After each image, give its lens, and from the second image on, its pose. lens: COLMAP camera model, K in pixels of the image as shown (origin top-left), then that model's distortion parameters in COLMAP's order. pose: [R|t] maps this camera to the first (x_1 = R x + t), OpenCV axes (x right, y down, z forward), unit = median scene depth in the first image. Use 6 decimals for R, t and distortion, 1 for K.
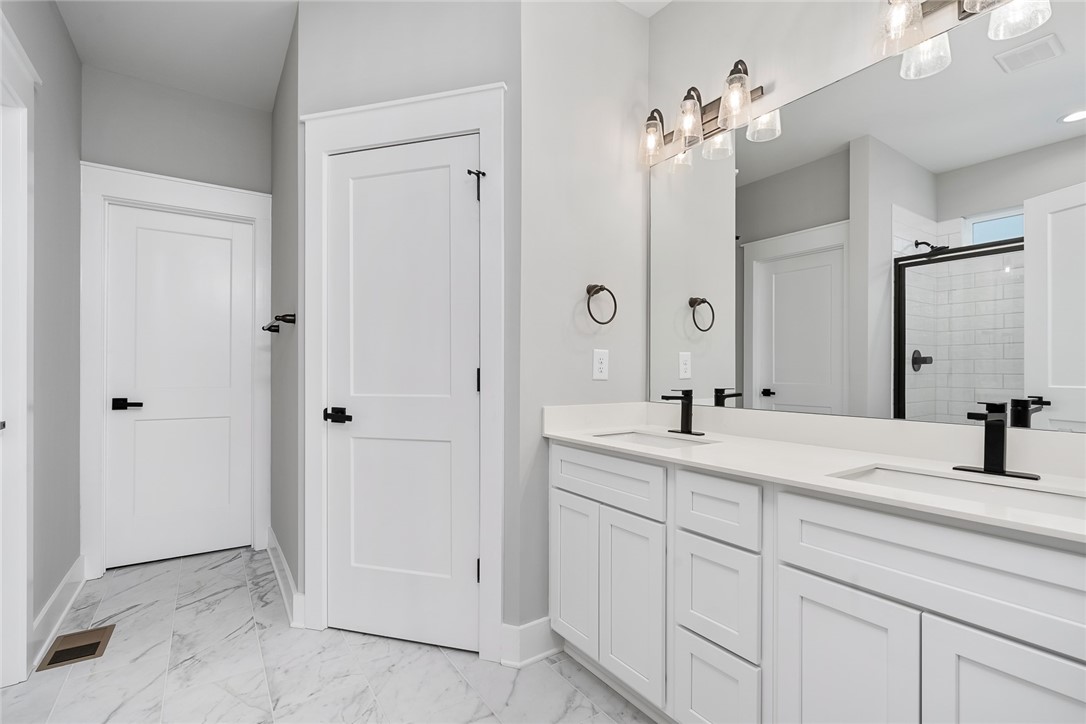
lens RADIAL K [[503.0, 0, 542.8], [0, 503.0, 364.1], [0, 0, 1]] dist [0.001501, 0.000200]
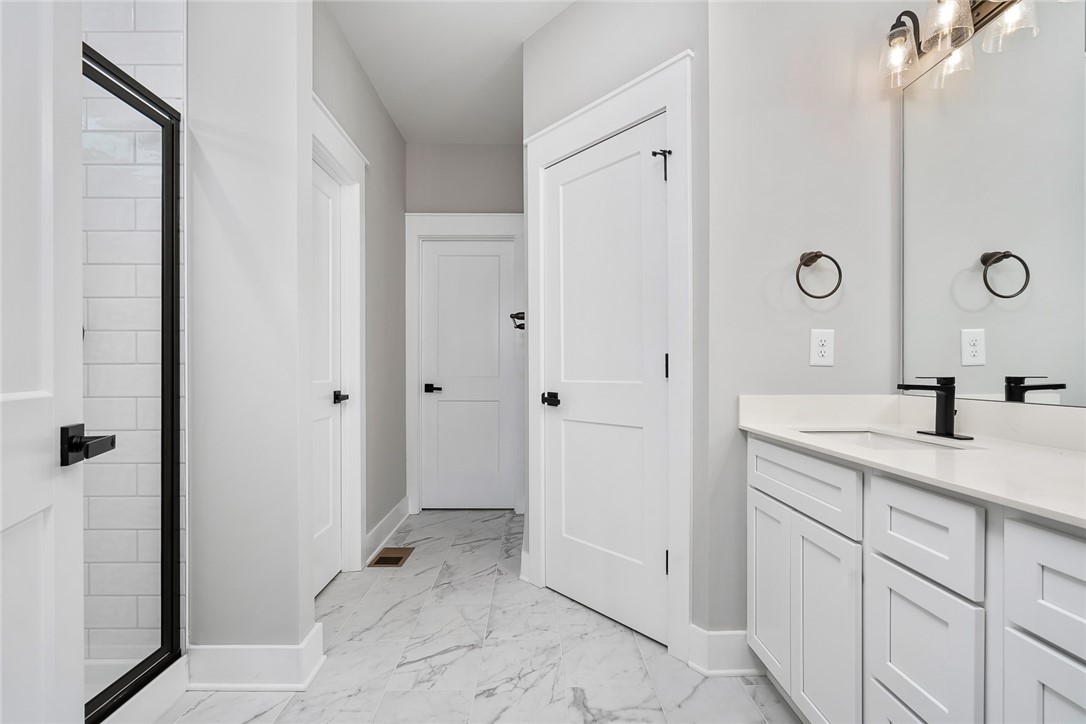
lens RADIAL K [[503.0, 0, 537.6], [0, 503.0, 363.2], [0, 0, 1]] dist [0.001501, 0.000200]
pose [[0.831325, -0.011320, -0.555671, 0.200248], [0.012623, 0.999919, -0.001486, 0.023950], [0.555643, -0.005778, 0.831401, 0.055908]]
